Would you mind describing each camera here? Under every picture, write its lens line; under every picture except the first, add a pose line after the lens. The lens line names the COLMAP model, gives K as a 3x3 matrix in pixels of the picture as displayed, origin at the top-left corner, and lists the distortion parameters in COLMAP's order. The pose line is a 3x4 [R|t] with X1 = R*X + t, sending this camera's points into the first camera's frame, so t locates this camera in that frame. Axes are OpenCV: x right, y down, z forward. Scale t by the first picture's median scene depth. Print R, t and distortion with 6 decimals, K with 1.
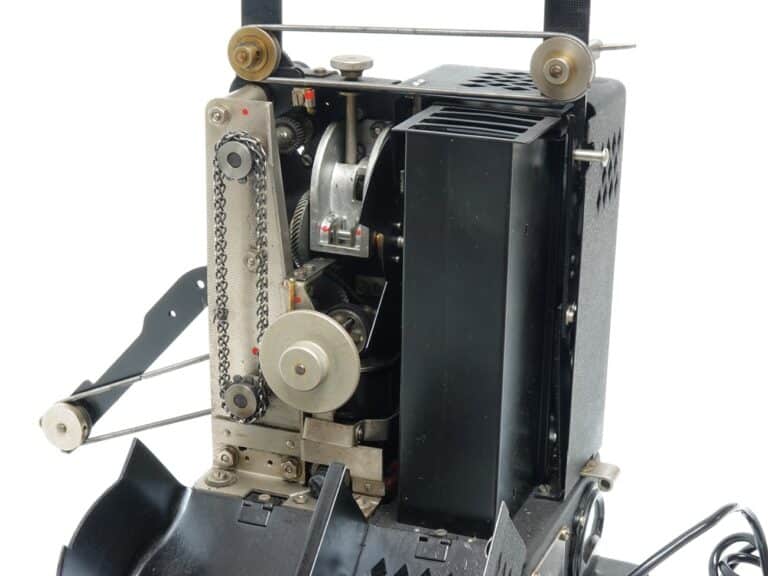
lens RADIAL K [[1529.2, 0, 384.0], [0, 1529.2, 288.0], [0, 0, 1]] dist [-0.002190, -0.010540]
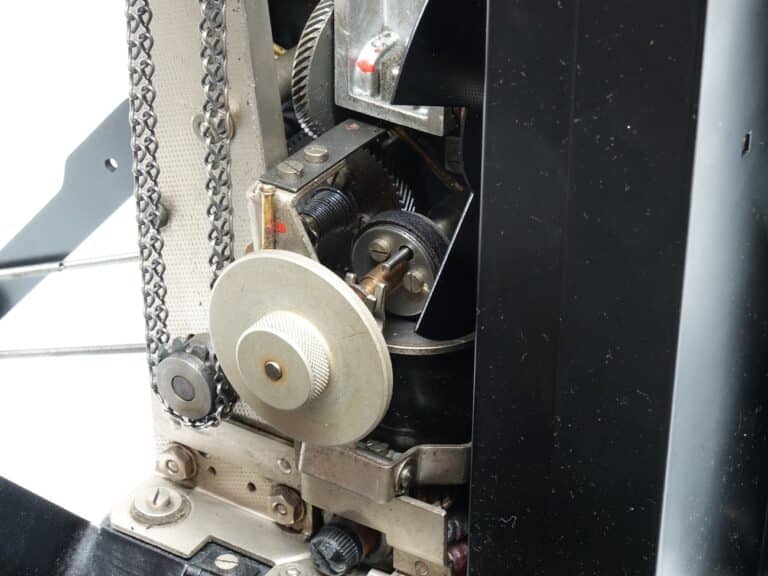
lens RADIAL K [[2297.6, 0, 384.0], [0, 2297.6, 288.0], [0, 0, 1]] dist [-0.122896, -1.238955]
pose [[0.986804, 0.086683, -0.136764, 0.075616], [-0.059891, 0.980132, 0.189089, -0.109238], [0.150437, -0.178403, 0.972389, 0.262909]]
